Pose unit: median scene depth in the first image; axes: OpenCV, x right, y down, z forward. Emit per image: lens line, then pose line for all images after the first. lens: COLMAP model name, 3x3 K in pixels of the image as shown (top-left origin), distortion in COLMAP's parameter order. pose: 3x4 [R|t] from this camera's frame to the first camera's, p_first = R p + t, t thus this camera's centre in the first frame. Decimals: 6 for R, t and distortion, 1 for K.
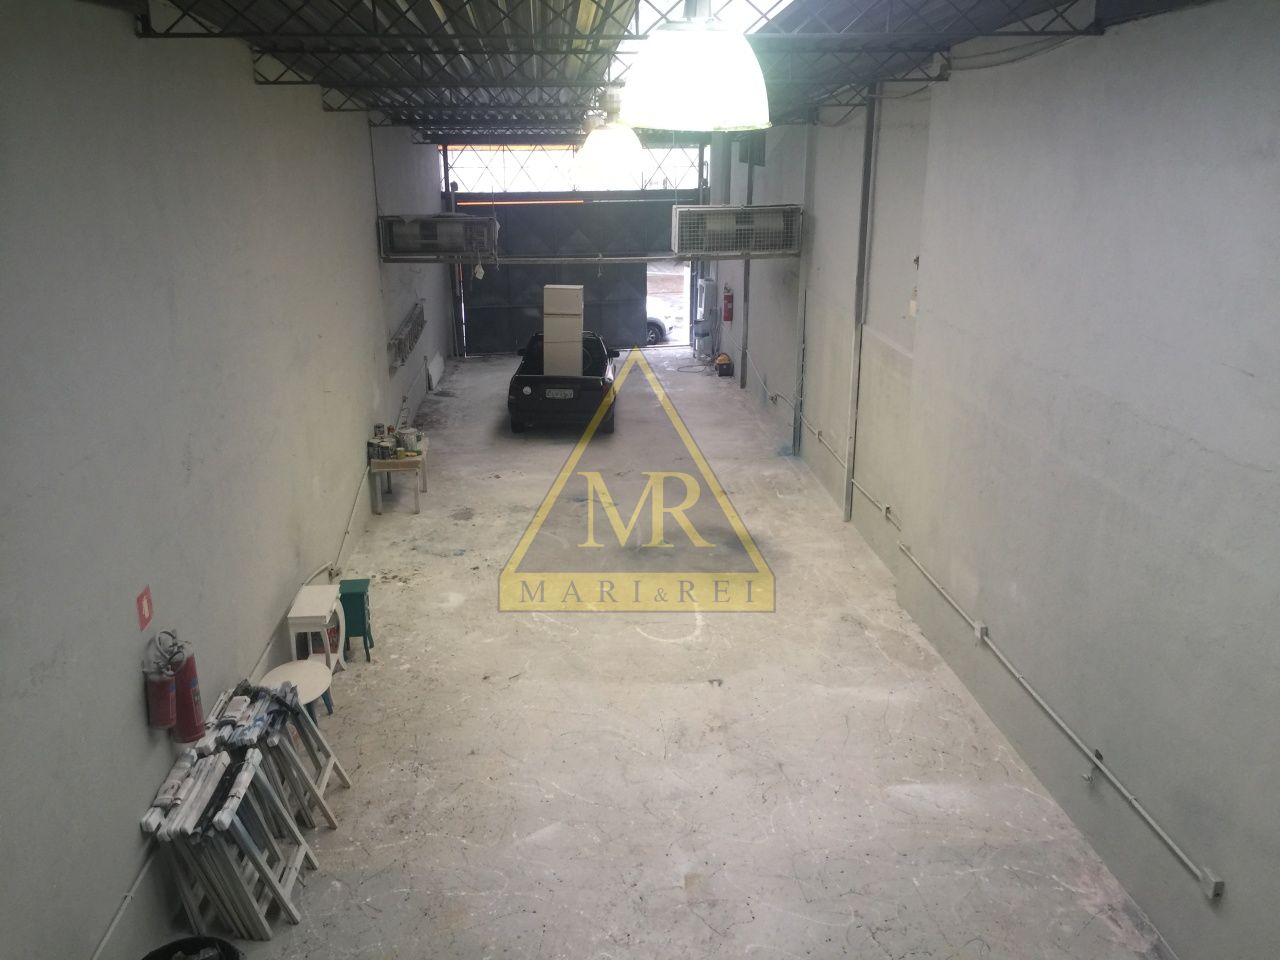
lens RADIAL K [[1087.9, 0, 635.9], [0, 1087.9, 470.7], [0, 0, 1]] dist [0.072728, -0.099451]
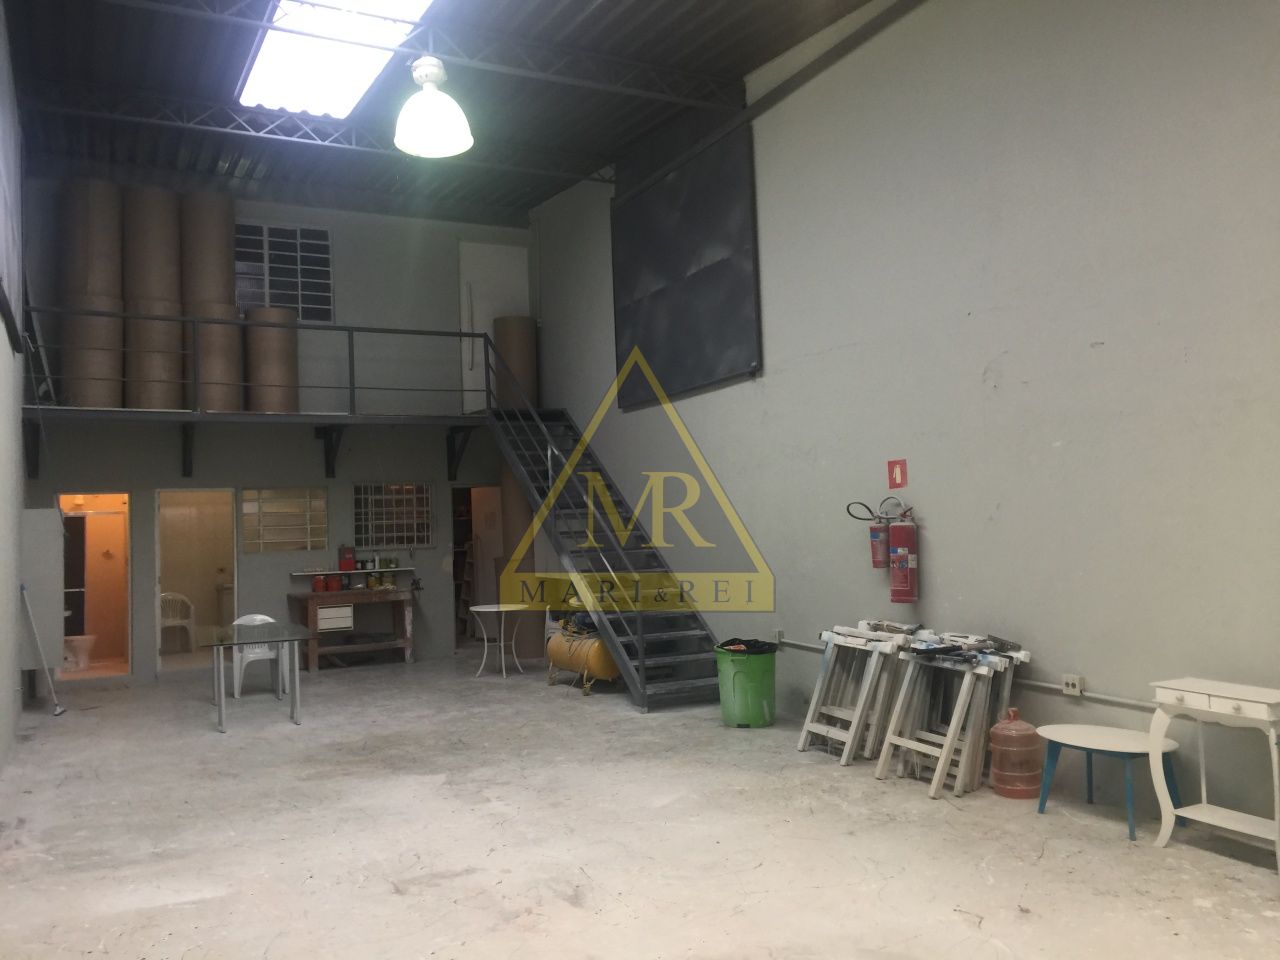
lens RADIAL K [[1087.9, 0, 645.7], [0, 1087.9, 469.2], [0, 0, 1]] dist [0.072728, -0.099451]
pose [[-0.924771, 0.014670, -0.380240, 0.183065], [-0.081305, 0.968563, 0.235108, -0.092978], [0.371736, 0.248336, -0.894506, 1.205115]]
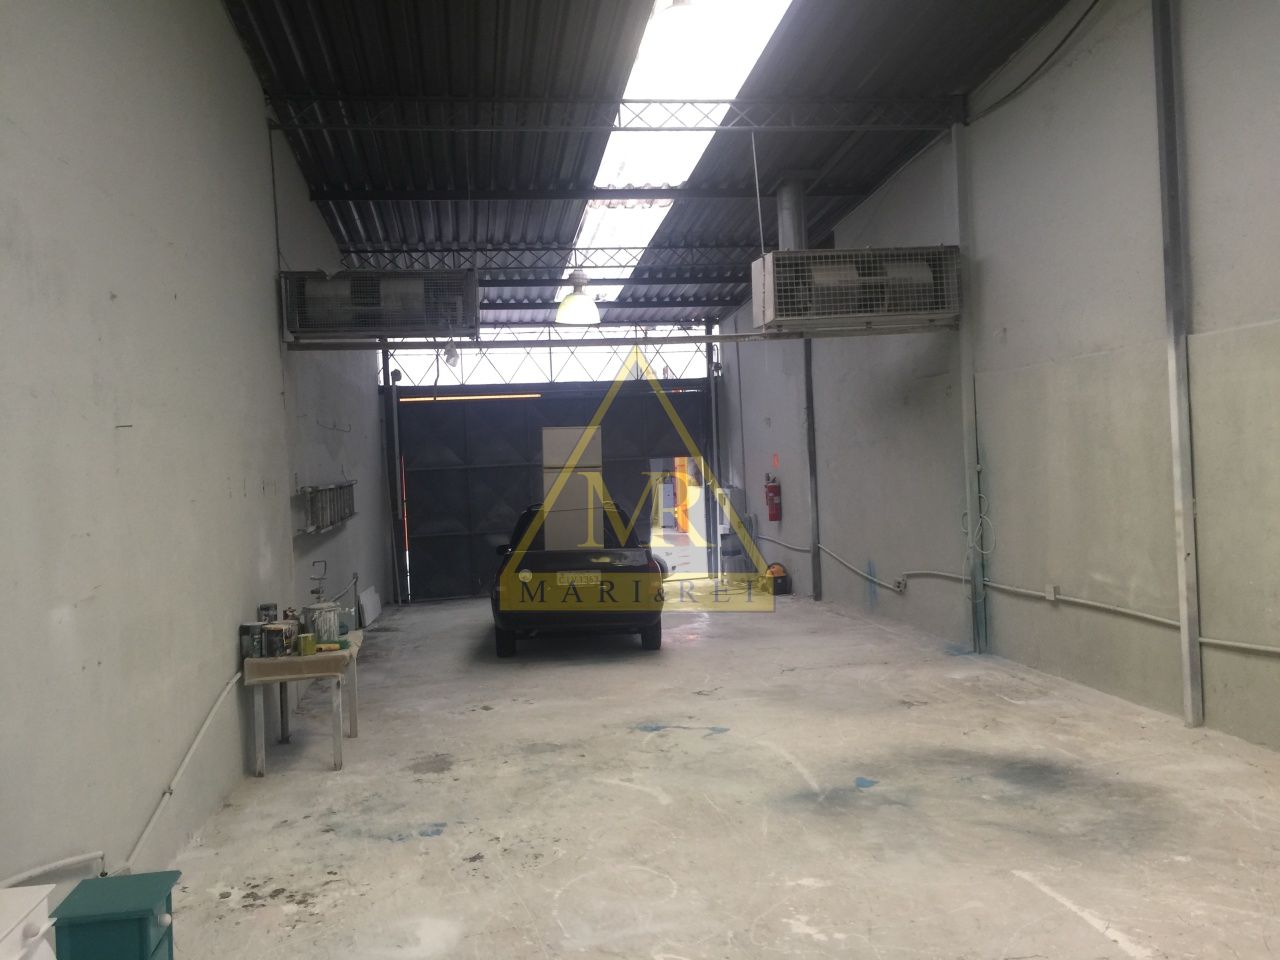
lens RADIAL K [[1087.9, 0, 635.4], [0, 1087.9, 483.5], [0, 0, 1]] dist [0.072728, -0.099451]
pose [[0.996550, -0.045167, 0.069626, -0.123278], [0.063290, 0.956285, -0.285505, 0.086568], [-0.053686, 0.288927, 0.955845, 0.625381]]
